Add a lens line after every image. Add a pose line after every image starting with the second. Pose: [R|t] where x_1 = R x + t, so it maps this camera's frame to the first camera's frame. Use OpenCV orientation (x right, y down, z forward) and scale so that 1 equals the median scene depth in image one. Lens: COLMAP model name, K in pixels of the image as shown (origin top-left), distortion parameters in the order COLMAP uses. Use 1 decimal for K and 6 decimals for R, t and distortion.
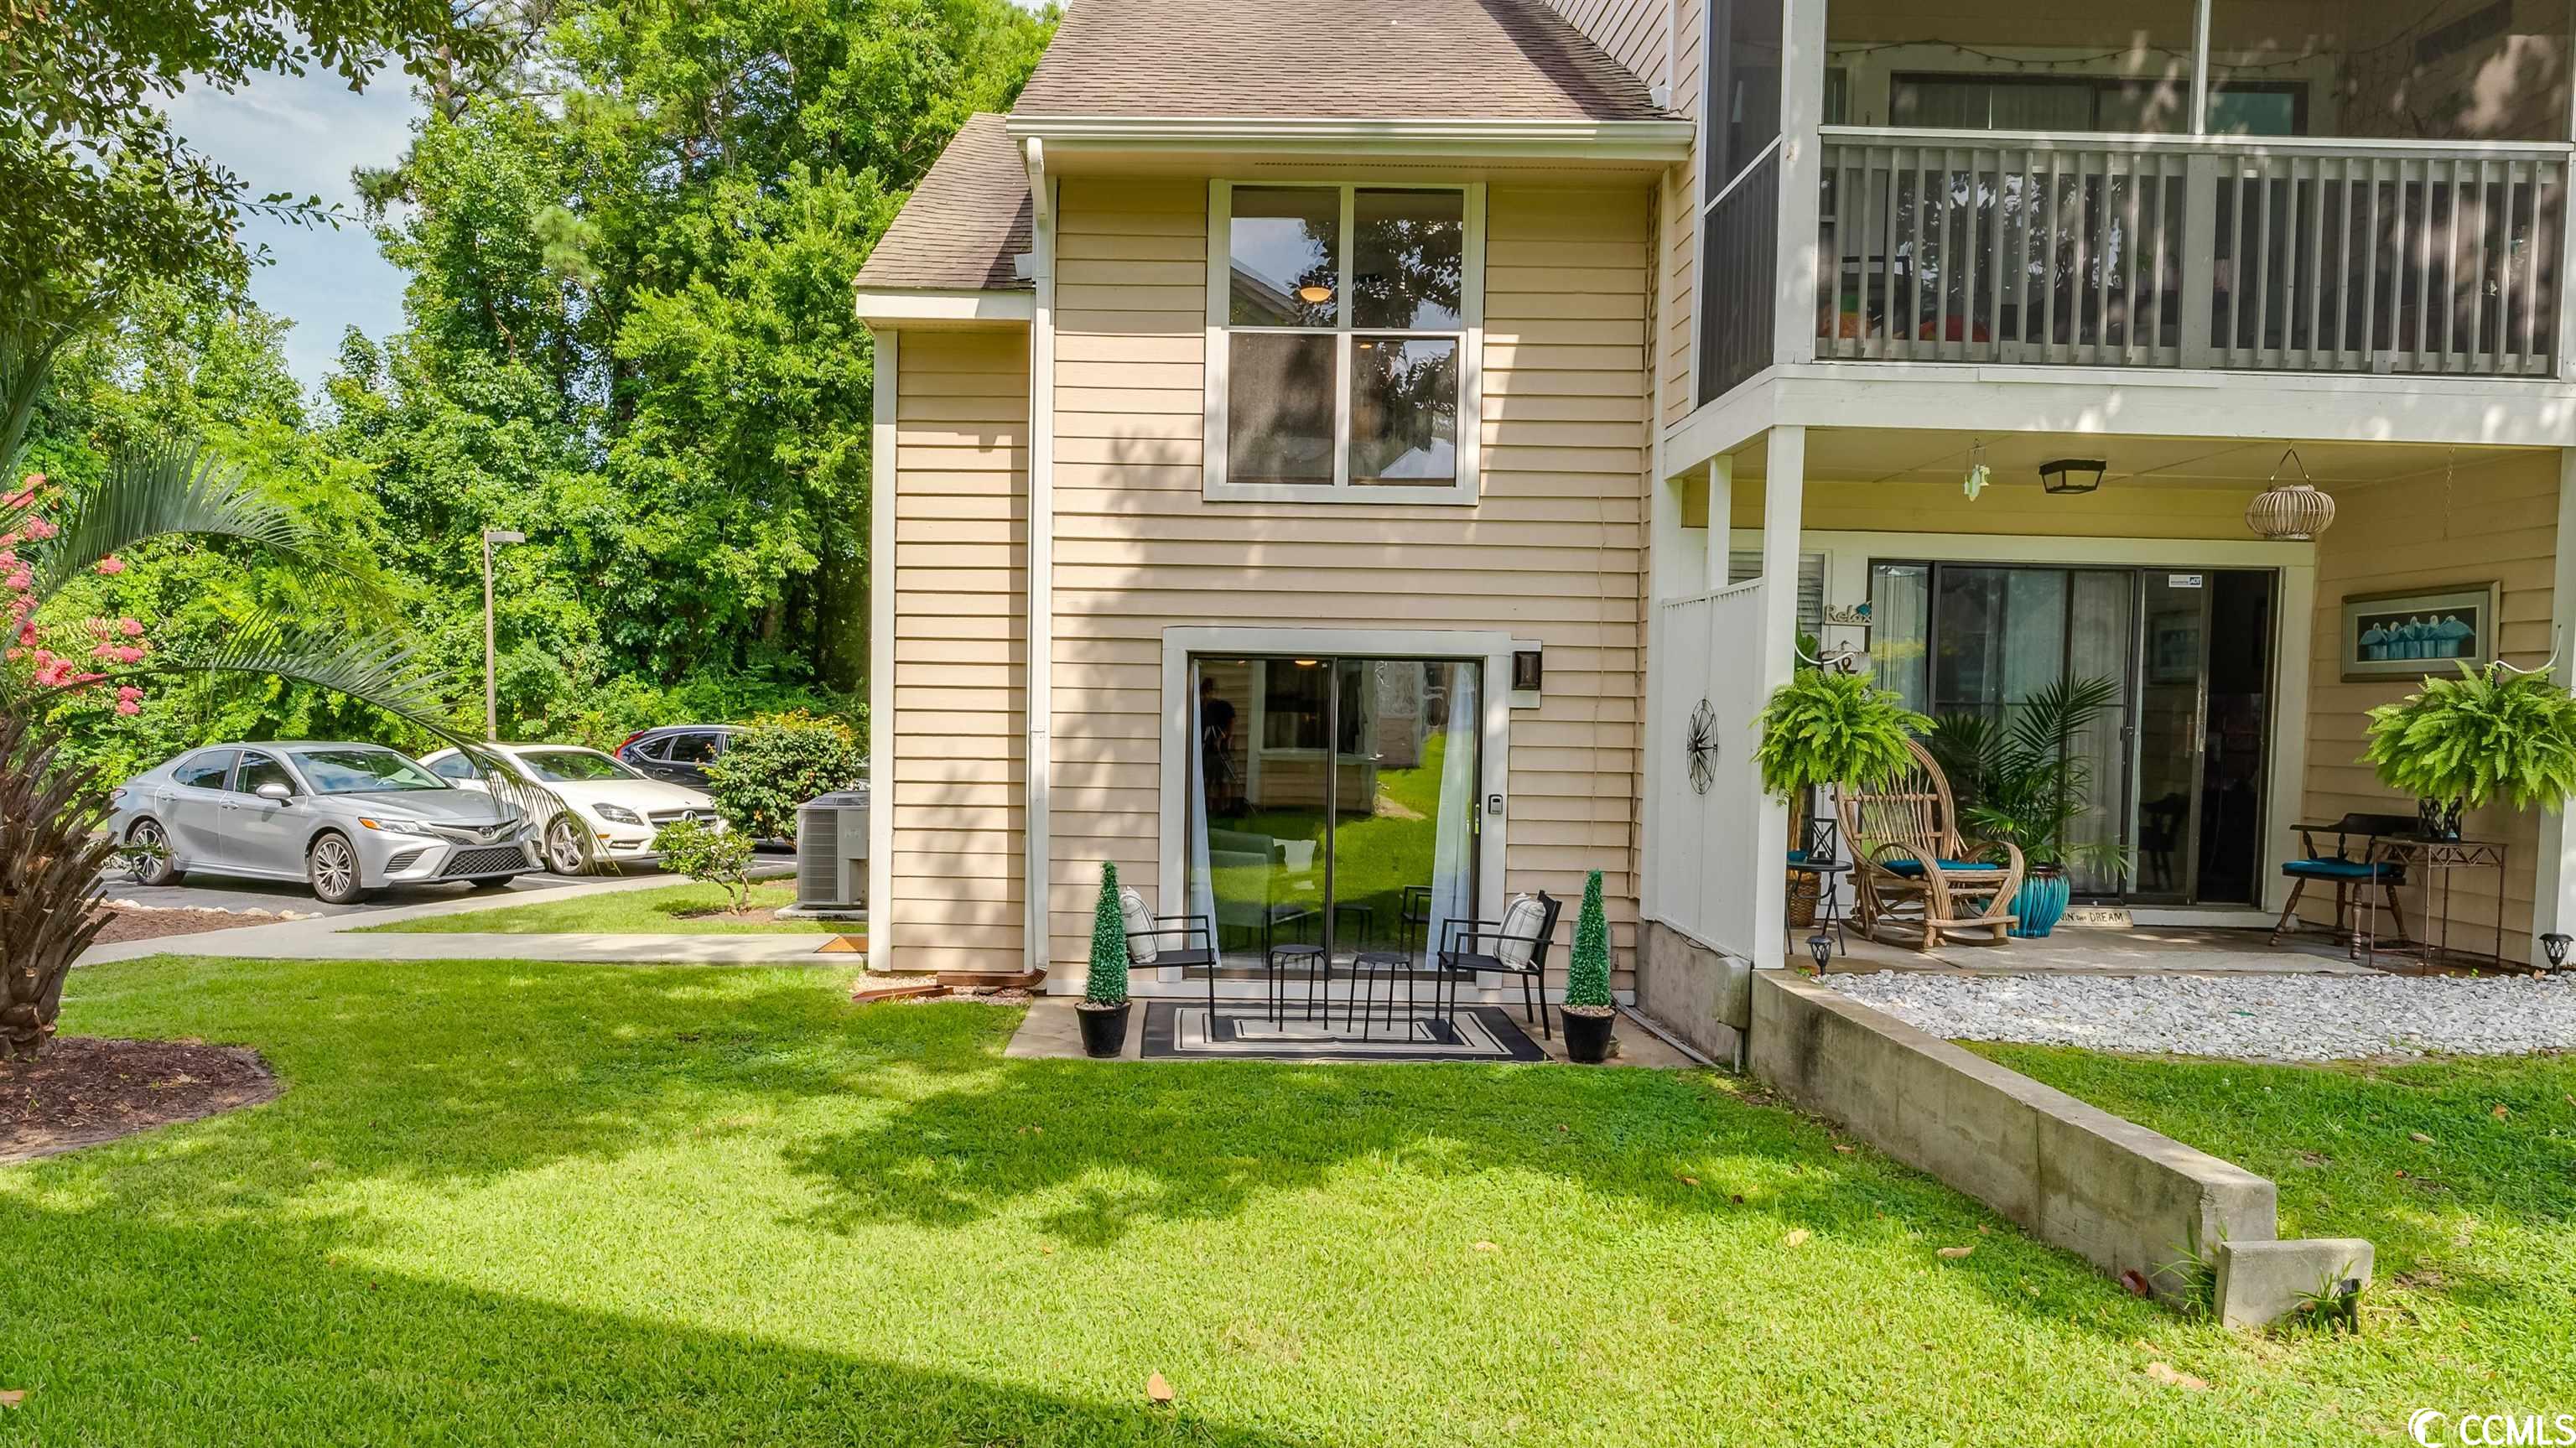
lens RADIAL K [[1588.4, 0, 1209.4], [0, 1588.4, 785.8], [0, 0, 1]] dist [-0.001106, -0.000613]
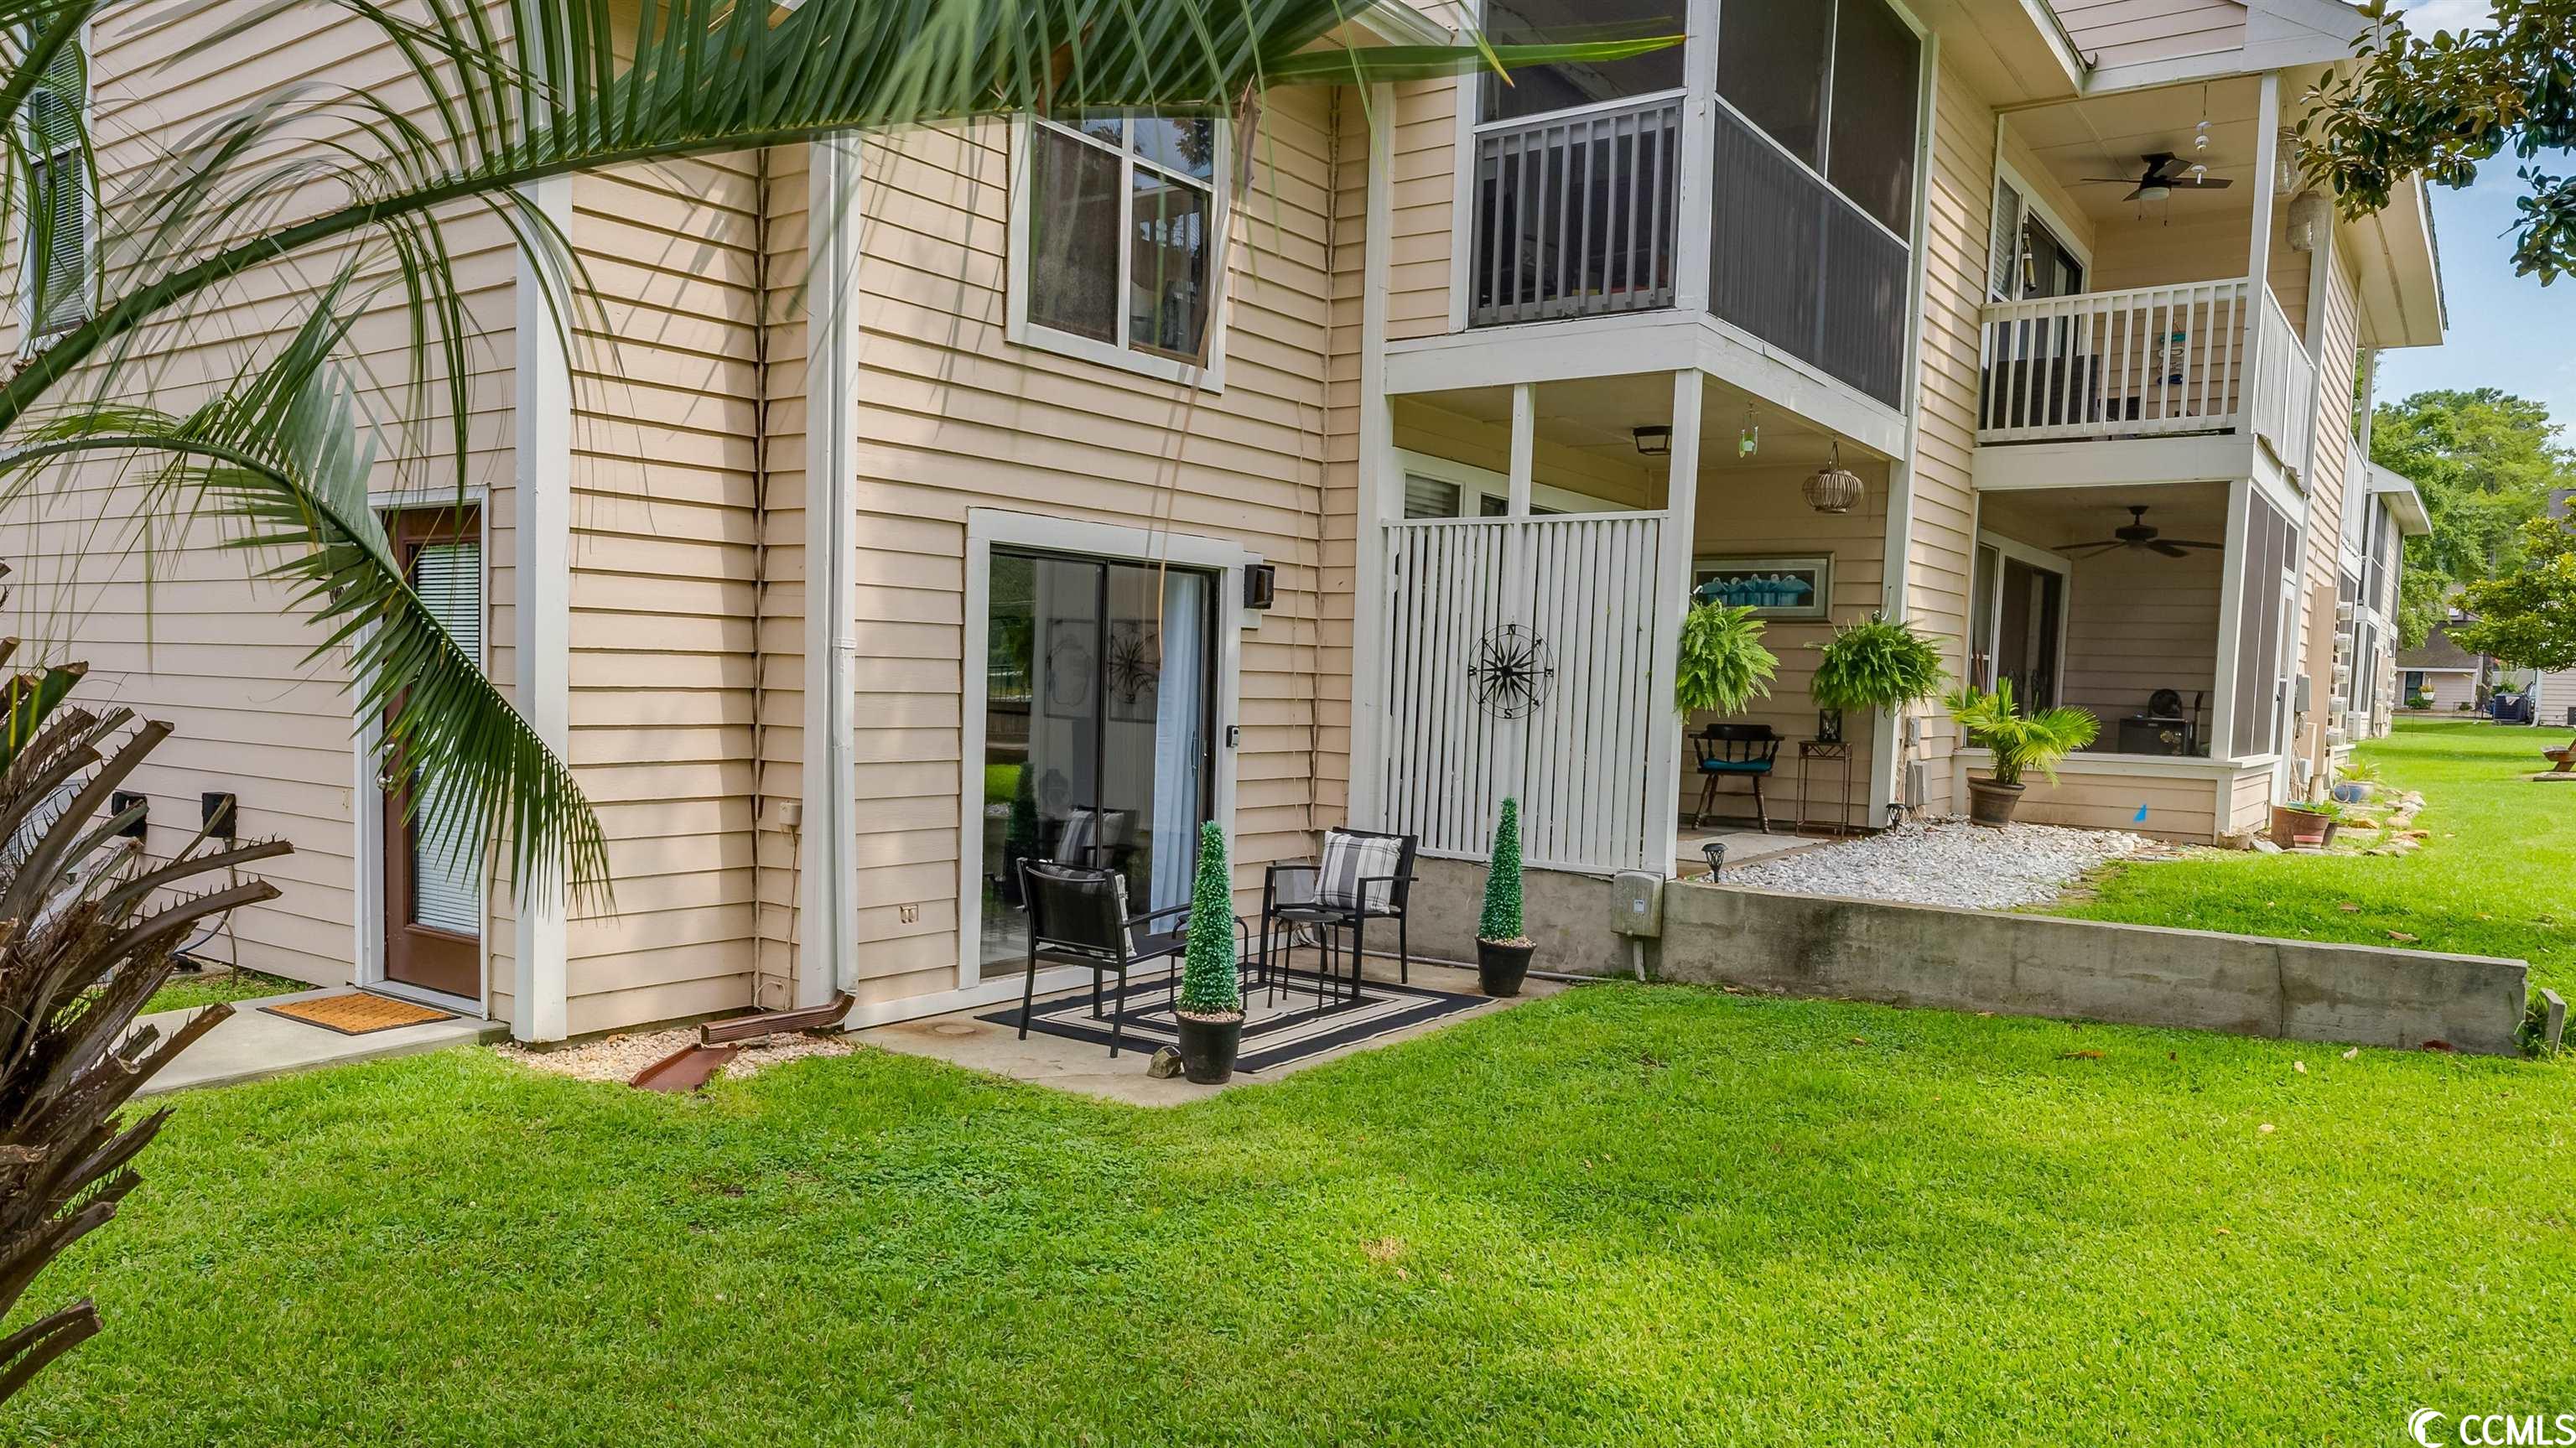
lens RADIAL K [[1758.7, 0, 1190.2], [0, 1758.7, 796.7], [0, 0, 1]] dist [0.000107, -0.001892]
pose [[0.607964, -0.055816, 0.792000, -0.617337], [0.015872, 0.998181, 0.058163, -0.012387], [-0.793806, -0.022790, 0.607744, 0.422144]]
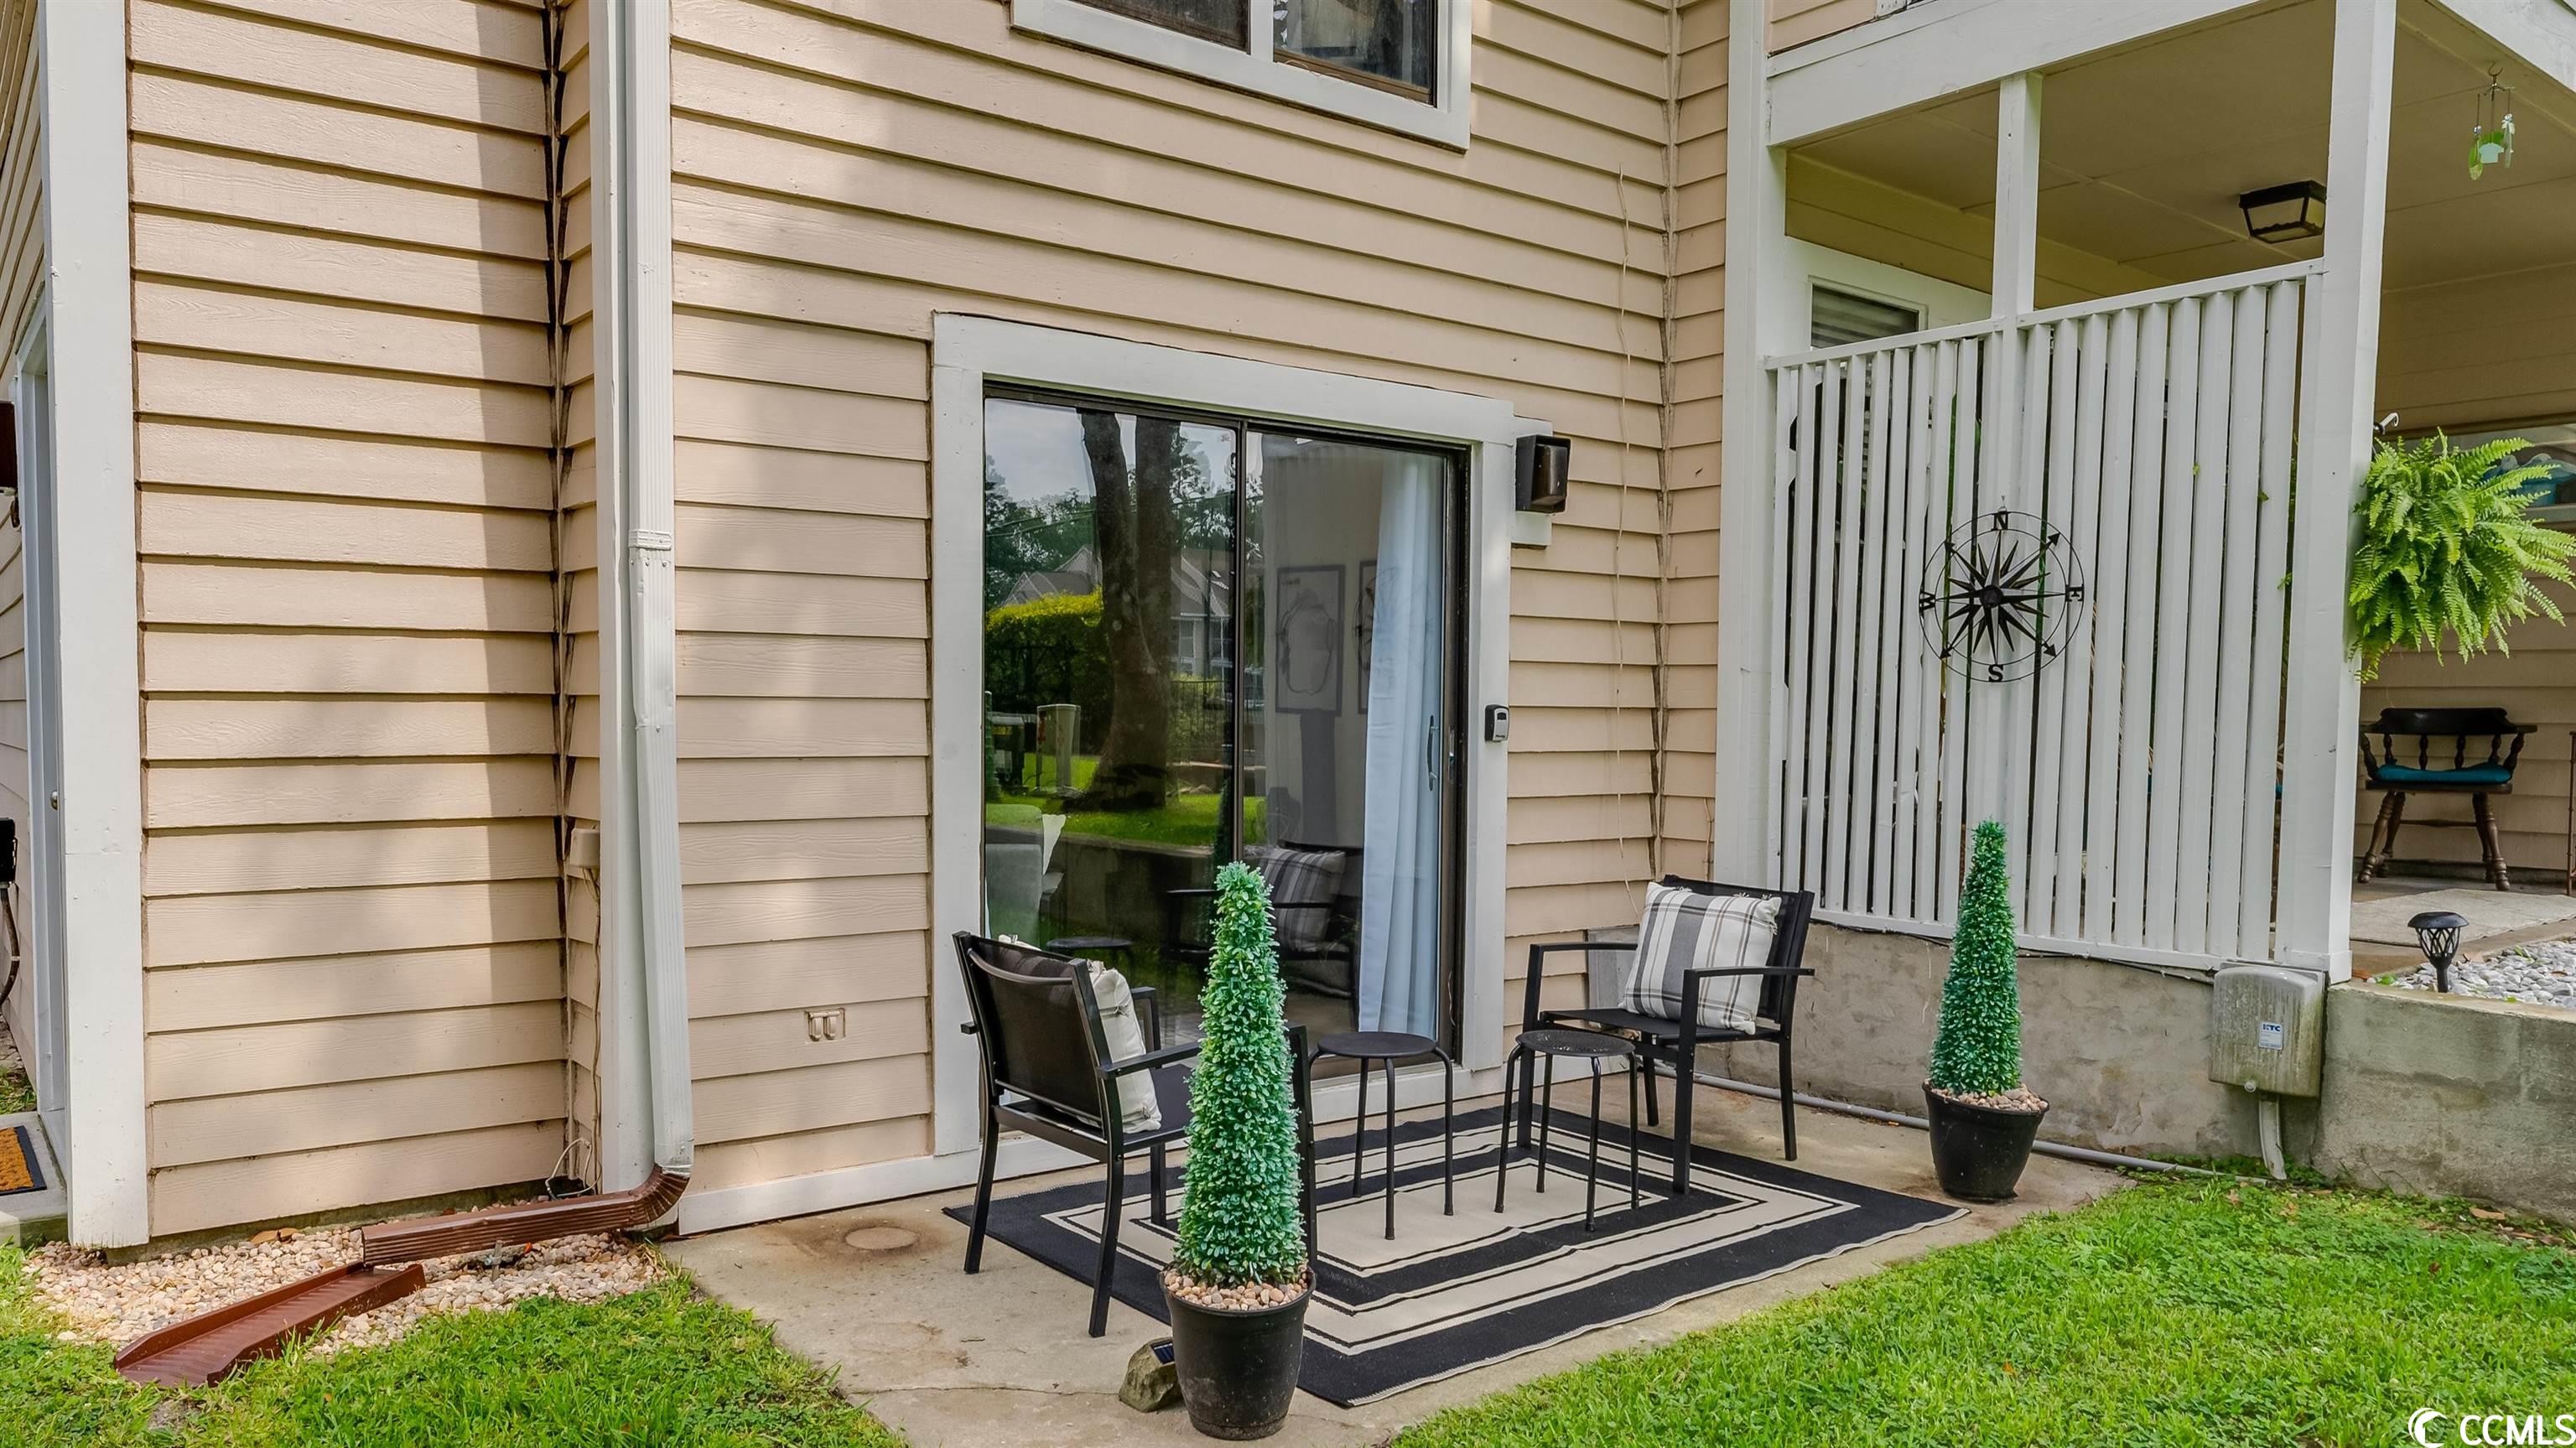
lens RADIAL K [[1758.7, 0, 1190.2], [0, 1758.7, 796.7], [0, 0, 1]] dist [0.000107, -0.001892]
pose [[0.808421, -0.040830, 0.587186, -0.251916], [0.031426, 0.999162, 0.026210, 0.017477], [-0.587765, -0.002736, 0.809027, 0.585100]]
